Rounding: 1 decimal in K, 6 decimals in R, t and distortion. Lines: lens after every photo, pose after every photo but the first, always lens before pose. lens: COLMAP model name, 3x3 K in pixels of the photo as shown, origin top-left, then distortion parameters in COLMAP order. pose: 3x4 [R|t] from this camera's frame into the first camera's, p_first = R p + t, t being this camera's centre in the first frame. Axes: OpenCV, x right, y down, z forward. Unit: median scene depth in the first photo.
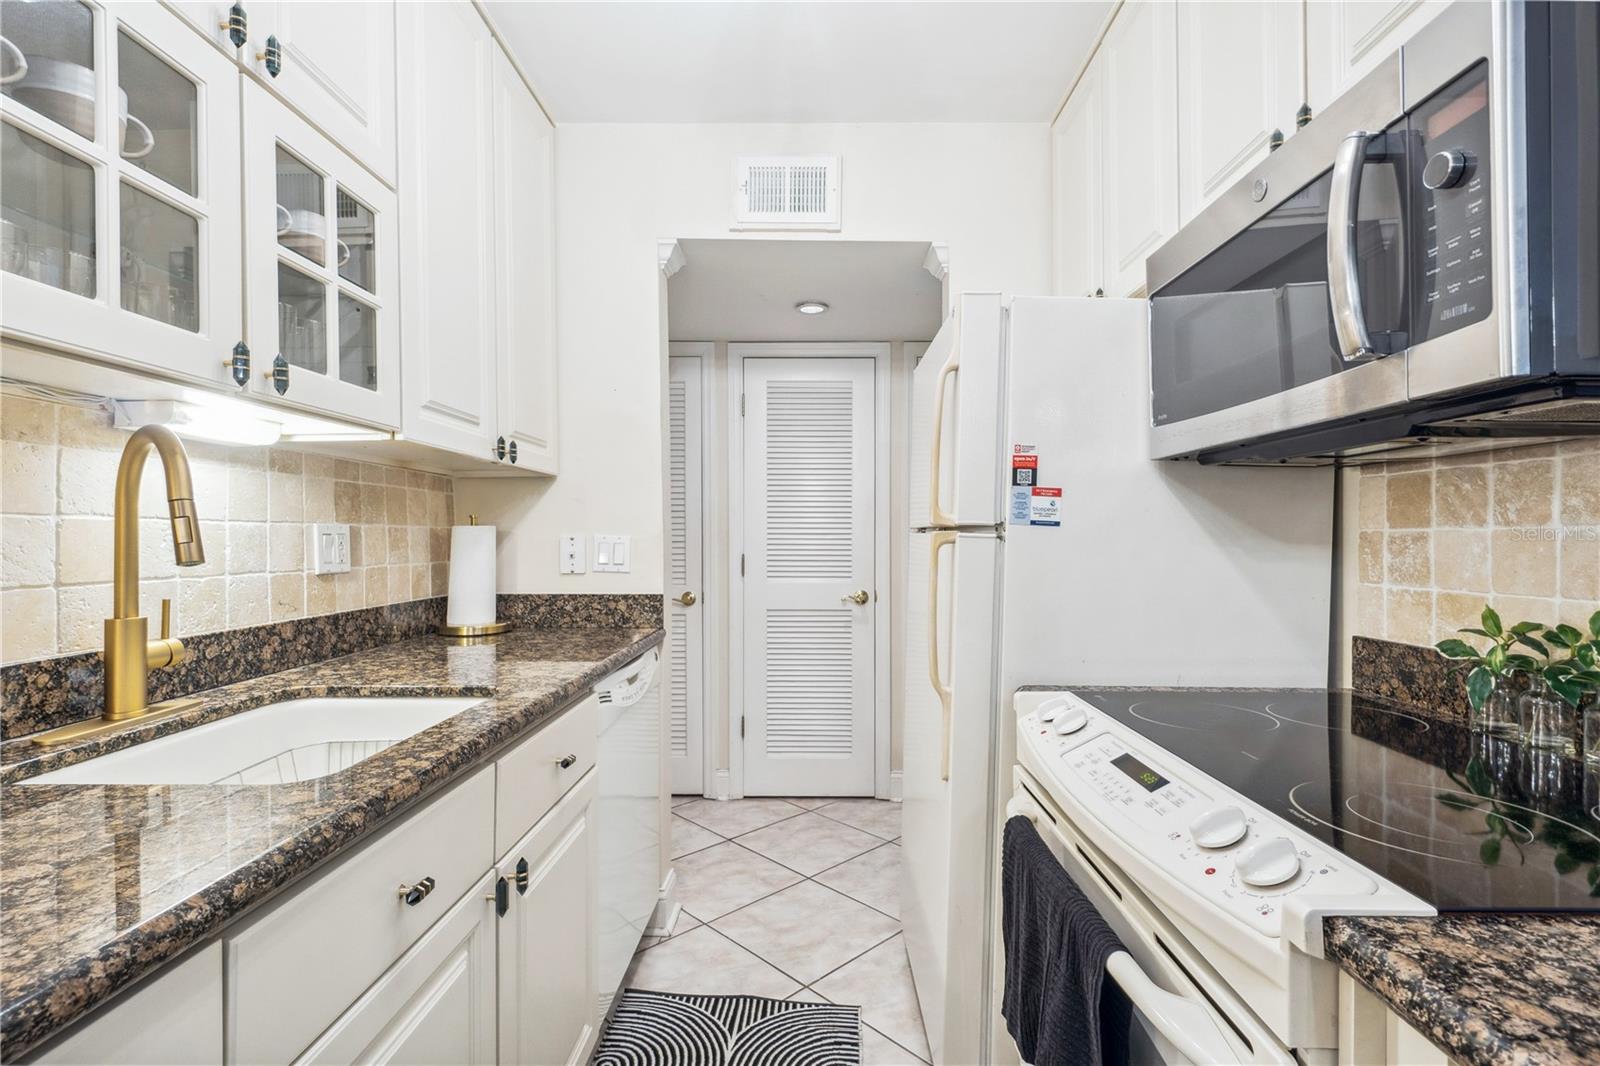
lens RADIAL K [[739.3, 0, 802.1], [0, 739.3, 520.7], [0, 0, 1]] dist [-0.002109, 0.000062]
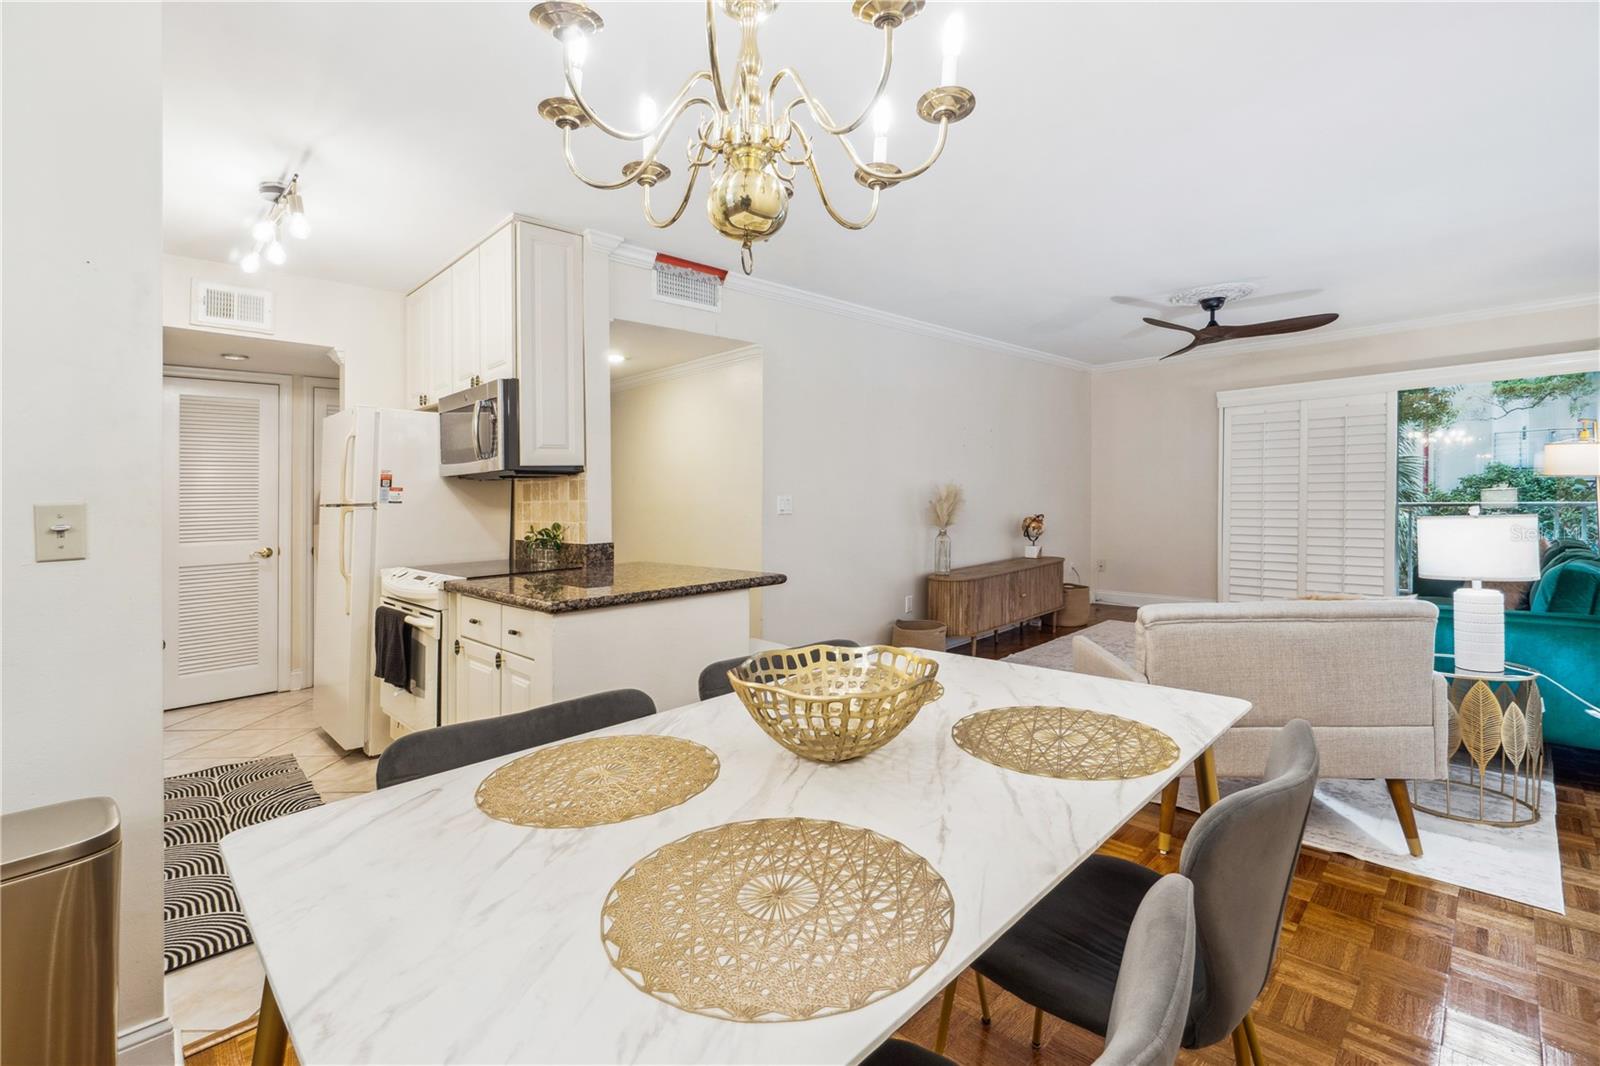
lens RADIAL K [[713.4, 0, 797.2], [0, 713.4, 501.4], [0, 0, 1]] dist [-0.000448, 0.000239]
pose [[0.703966, -0.003509, 0.710225, -0.407699], [-0.005149, 0.999936, 0.010044, -0.030167], [-0.710215, -0.010727, 0.703903, -1.591155]]
